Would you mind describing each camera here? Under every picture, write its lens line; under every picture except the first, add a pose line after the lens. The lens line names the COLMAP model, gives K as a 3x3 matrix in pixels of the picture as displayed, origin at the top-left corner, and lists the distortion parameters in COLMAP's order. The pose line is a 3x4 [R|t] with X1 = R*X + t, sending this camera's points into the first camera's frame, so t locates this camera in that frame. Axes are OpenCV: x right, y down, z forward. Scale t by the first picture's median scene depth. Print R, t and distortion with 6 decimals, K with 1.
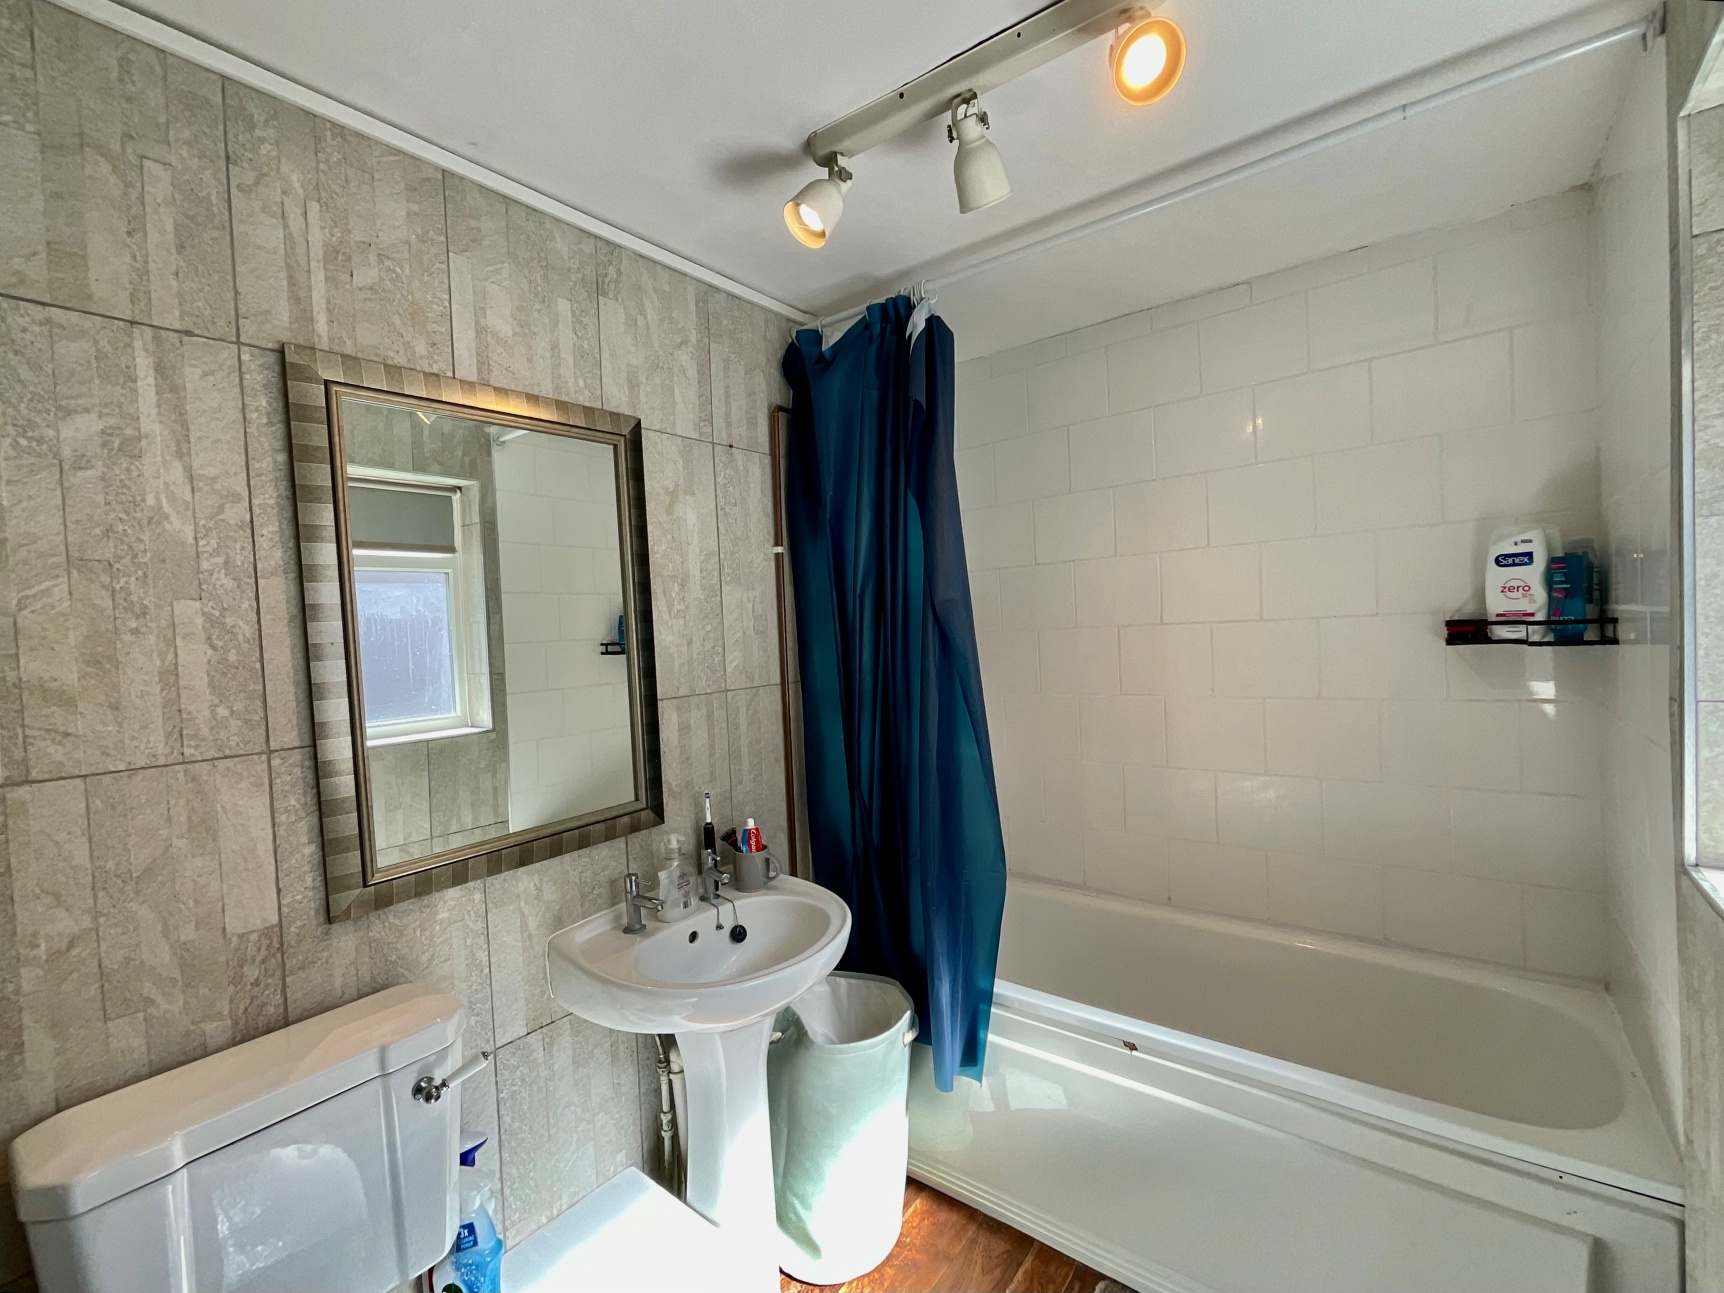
lens RADIAL K [[758.1, 0, 858.4], [0, 758.1, 647.0], [0, 0, 1]] dist [0.003680, -0.002833]
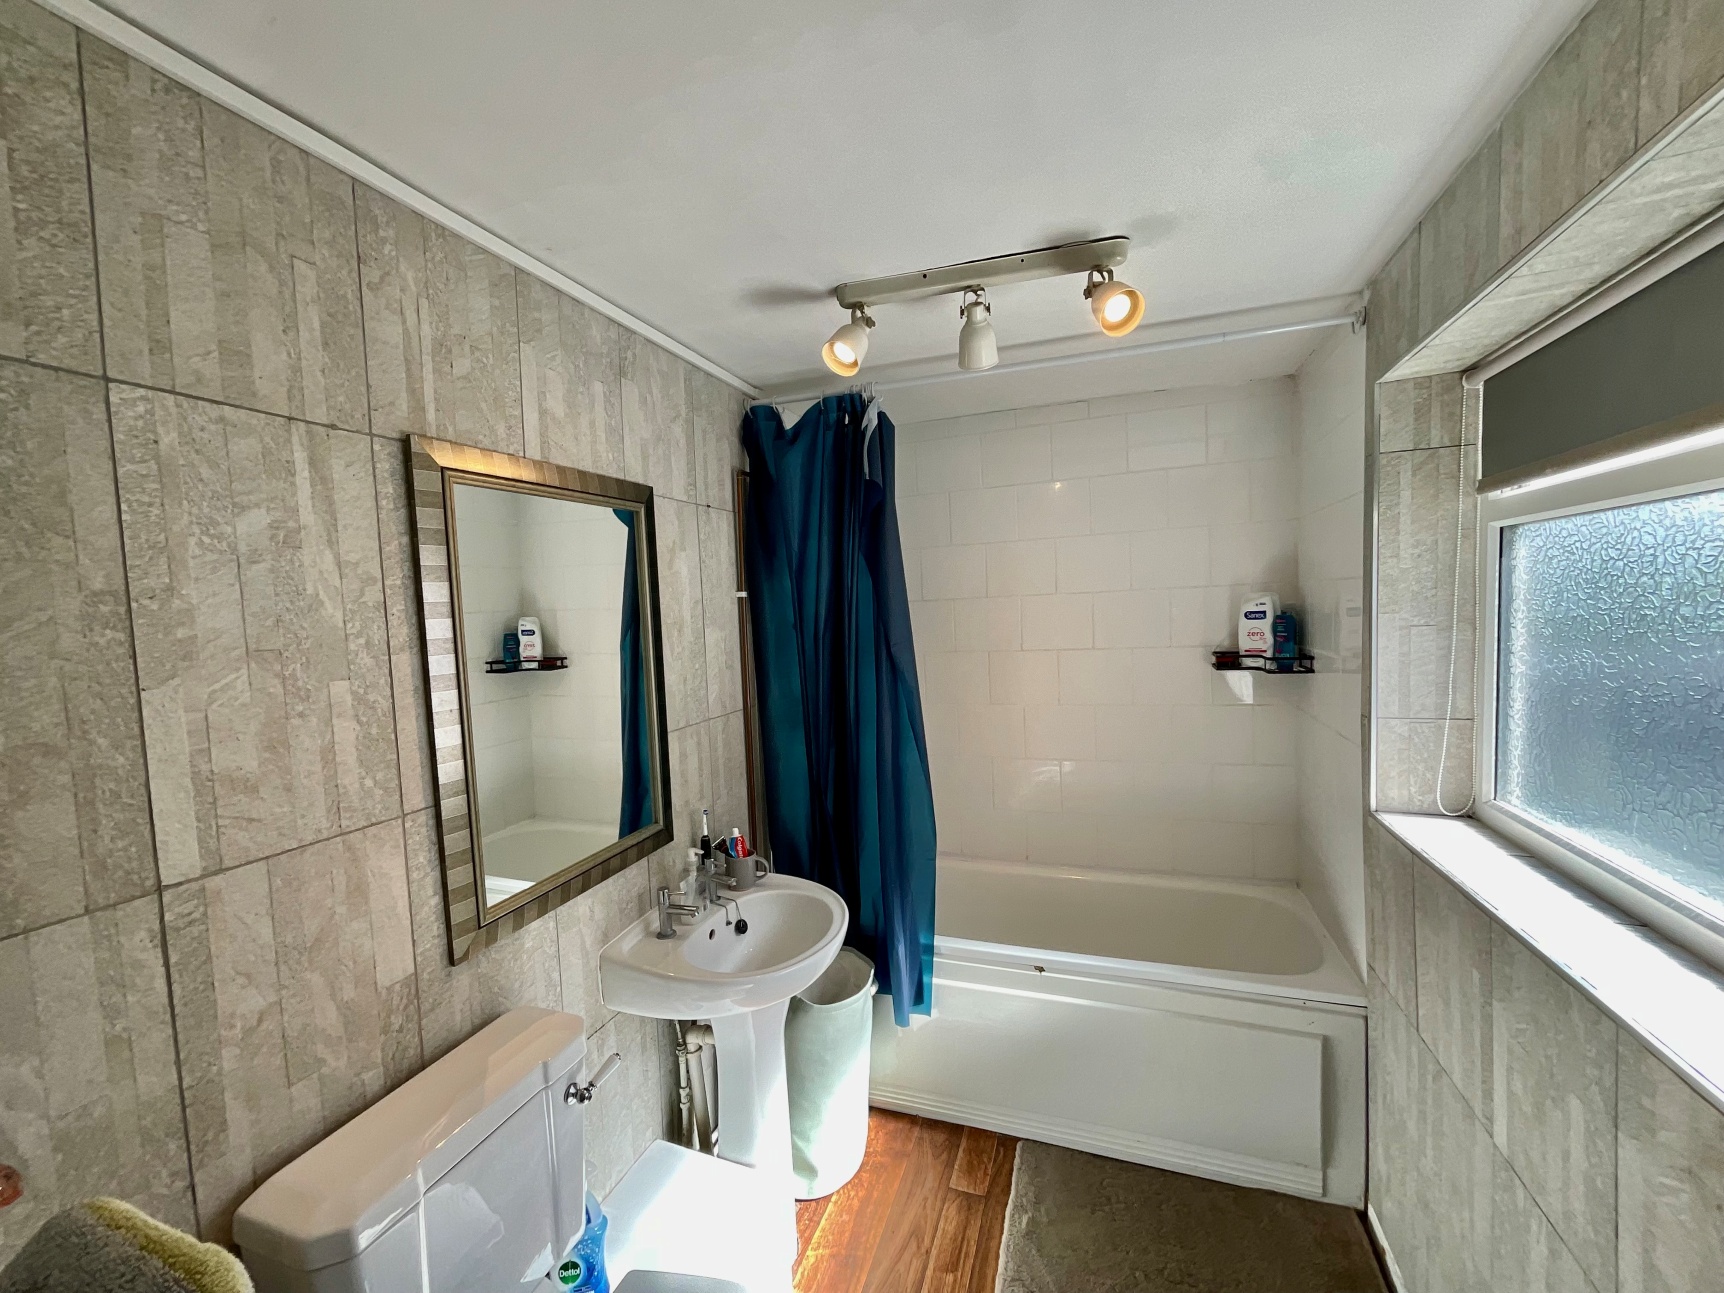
lens RADIAL K [[712.2, 0, 863.0], [0, 712.2, 646.6], [0, 0, 1]] dist [-0.000064, 0.000464]
pose [[0.948893, -0.012169, 0.315362, -0.418832], [0.006818, 0.999814, 0.018066, -0.101768], [-0.315523, -0.014993, 0.948799, -0.142316]]
